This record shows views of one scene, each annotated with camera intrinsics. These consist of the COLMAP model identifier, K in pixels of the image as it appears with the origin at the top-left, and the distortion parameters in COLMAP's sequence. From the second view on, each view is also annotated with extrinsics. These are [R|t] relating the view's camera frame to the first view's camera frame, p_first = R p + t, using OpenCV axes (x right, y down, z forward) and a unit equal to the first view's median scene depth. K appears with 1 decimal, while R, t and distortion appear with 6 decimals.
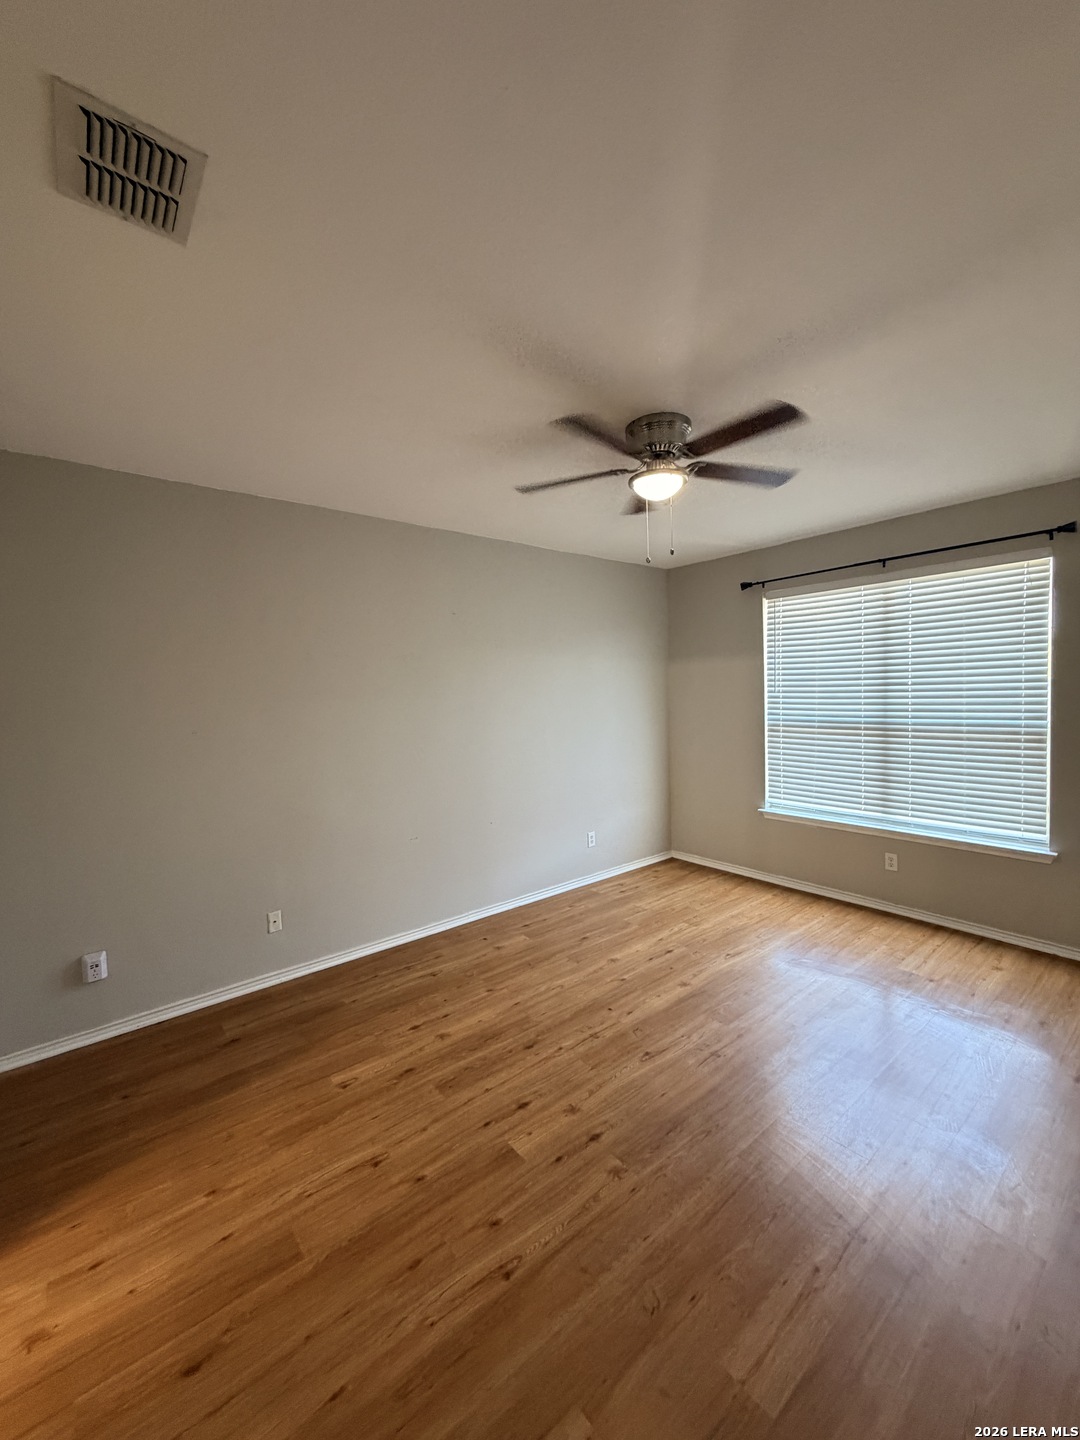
lens RADIAL K [[573.7, 0, 538.7], [0, 573.7, 719.1], [0, 0, 1]] dist [-0.002763, 0.000596]
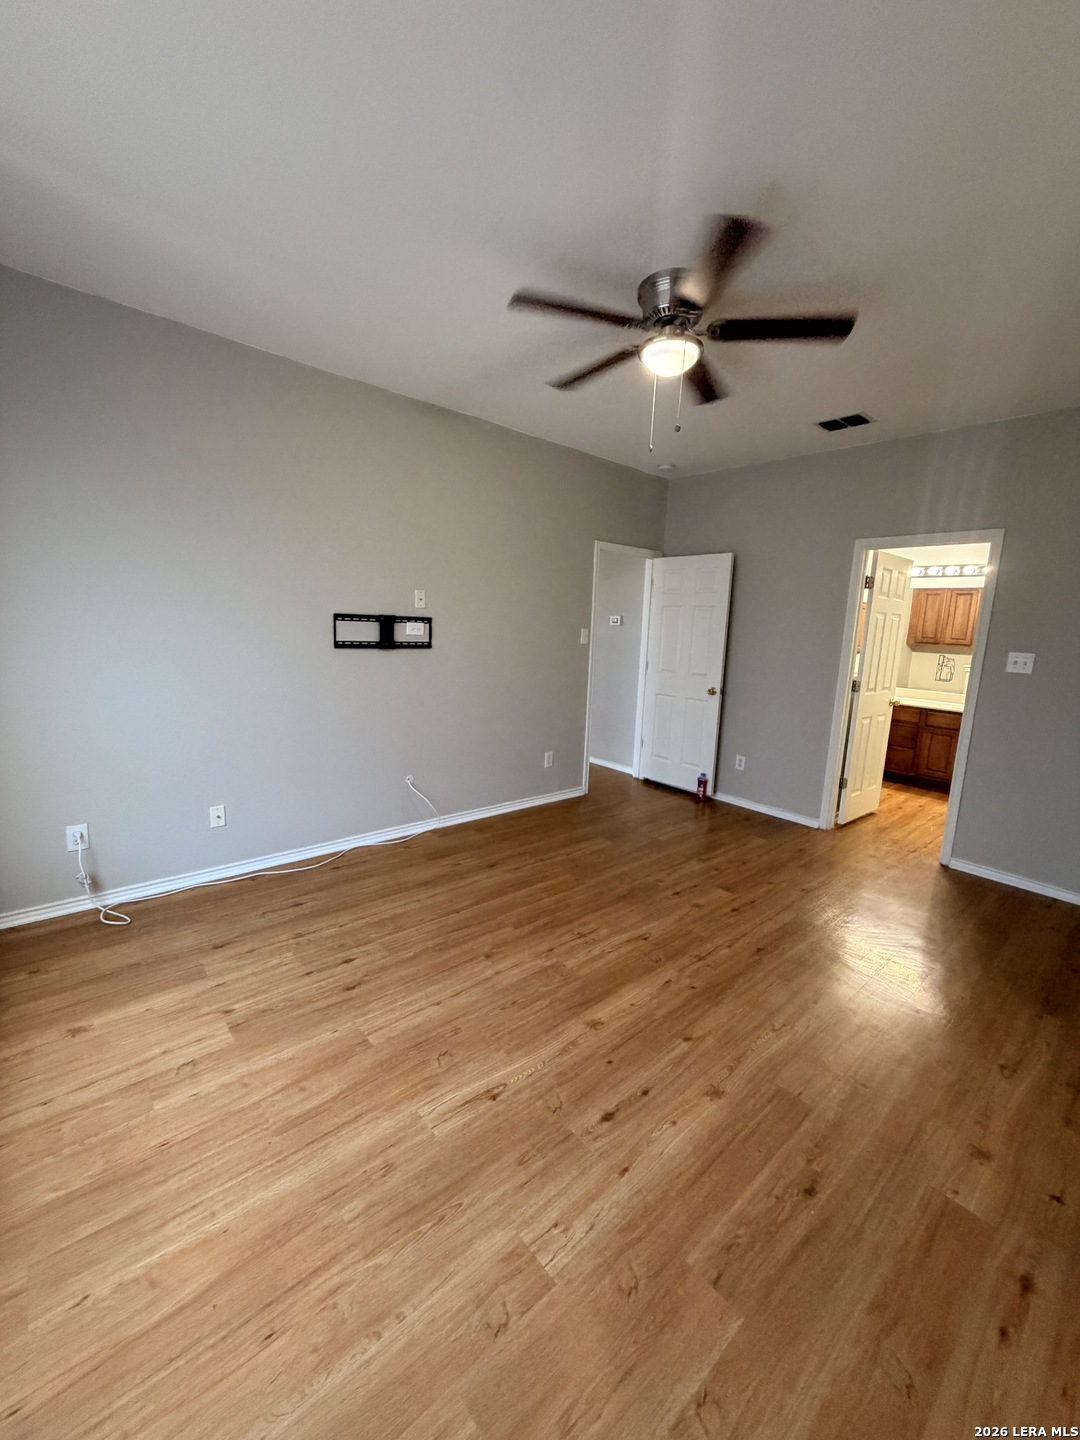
lens RADIAL K [[573.7, 0, 538.7], [0, 573.7, 719.1], [0, 0, 1]] dist [-0.002763, 0.000596]
pose [[-0.999316, -0.015143, -0.033735, 0.346479], [-0.021873, 0.977652, 0.209088, -0.025733], [0.029815, 0.209683, -0.977315, 1.578243]]
